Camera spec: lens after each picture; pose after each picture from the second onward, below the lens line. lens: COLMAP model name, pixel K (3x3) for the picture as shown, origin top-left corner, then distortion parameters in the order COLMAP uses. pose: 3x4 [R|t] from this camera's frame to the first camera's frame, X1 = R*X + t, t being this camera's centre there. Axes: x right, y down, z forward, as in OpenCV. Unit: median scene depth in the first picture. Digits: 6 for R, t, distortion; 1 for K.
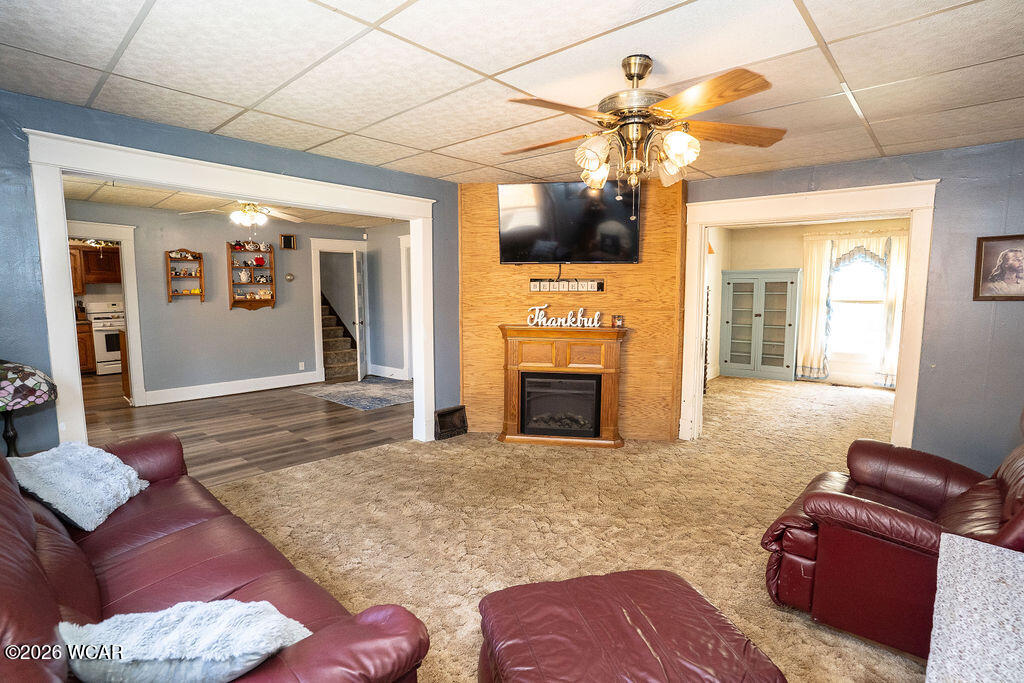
lens RADIAL K [[501.3, 0, 512.0], [0, 501.3, 341.5], [0, 0, 1]] dist [-0.088893, 0.040525]
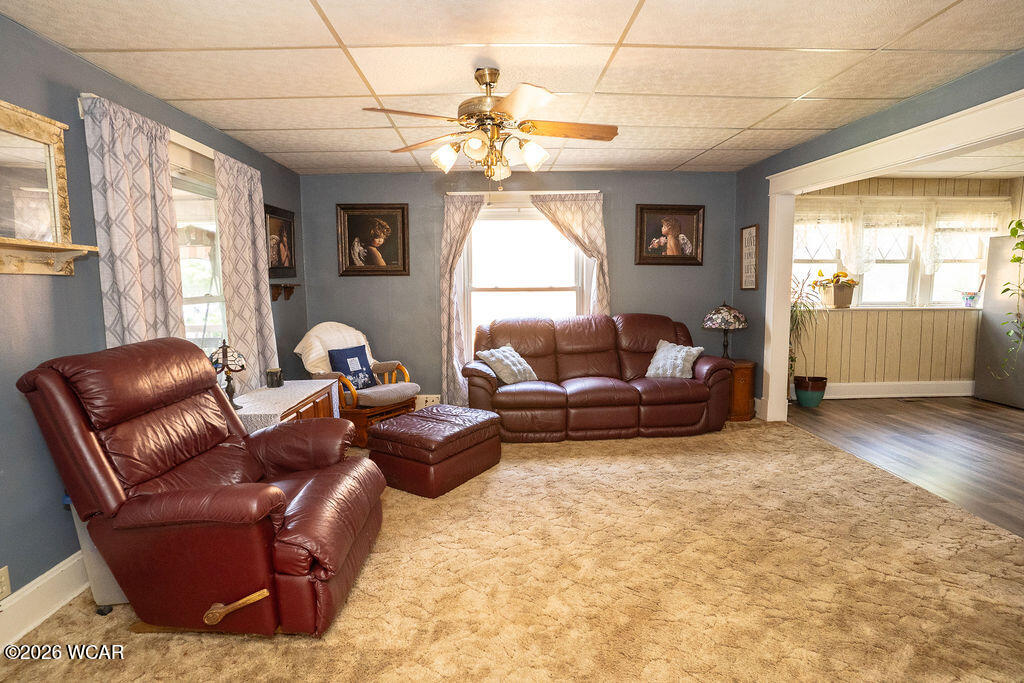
lens RADIAL K [[501.3, 0, 512.0], [0, 501.3, 341.5], [0, 0, 1]] dist [-0.088893, 0.040525]
pose [[-0.717739, 0.087380, -0.690808, 0.668151], [-0.066040, 0.979081, 0.192458, -0.099198], [0.693174, 0.183755, -0.696953, 1.216064]]
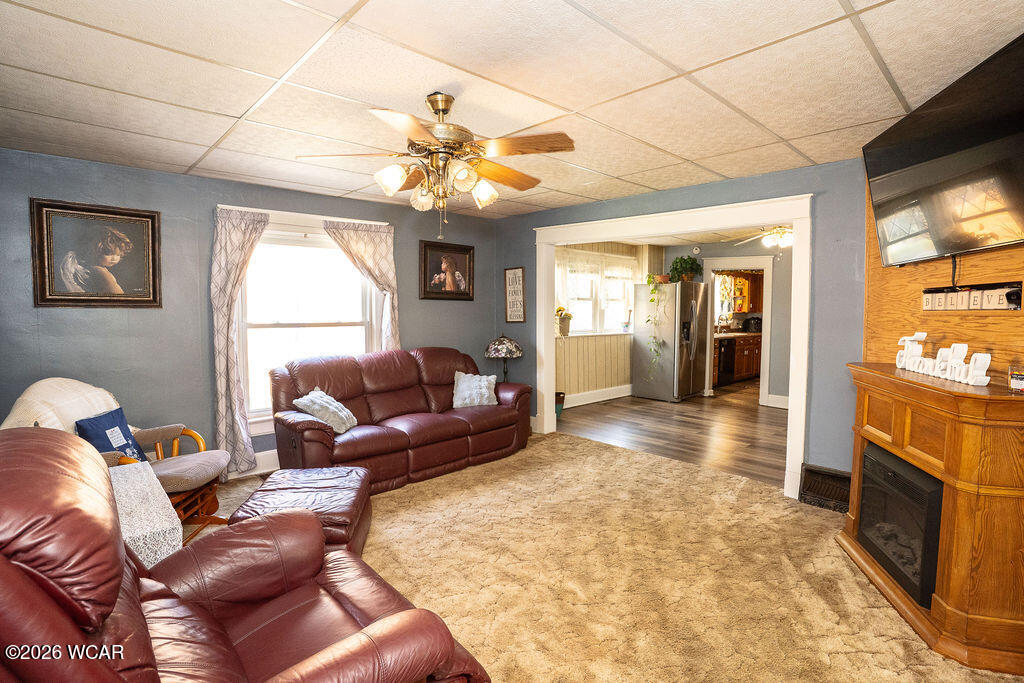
lens RADIAL K [[501.3, 0, 512.0], [0, 501.3, 341.5], [0, 0, 1]] dist [-0.088893, 0.040525]
pose [[-0.084617, 0.062399, -0.994458, 0.850723], [-0.108887, 0.991481, 0.071477, -0.073387], [0.990446, 0.114332, -0.077102, 0.801245]]
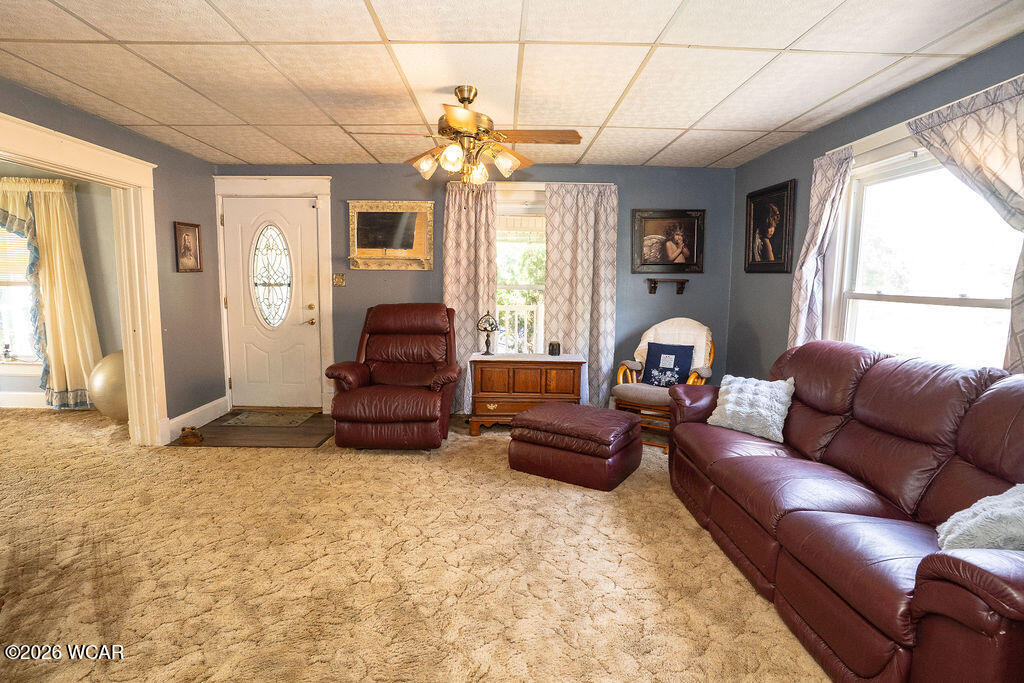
lens RADIAL K [[501.3, 0, 512.0], [0, 501.3, 341.5], [0, 0, 1]] dist [-0.088893, 0.040525]
pose [[-0.687612, -0.102085, 0.718866, -0.528127], [0.066391, 0.977079, 0.202257, -0.101301], [-0.723037, 0.186801, -0.665074, 1.176456]]
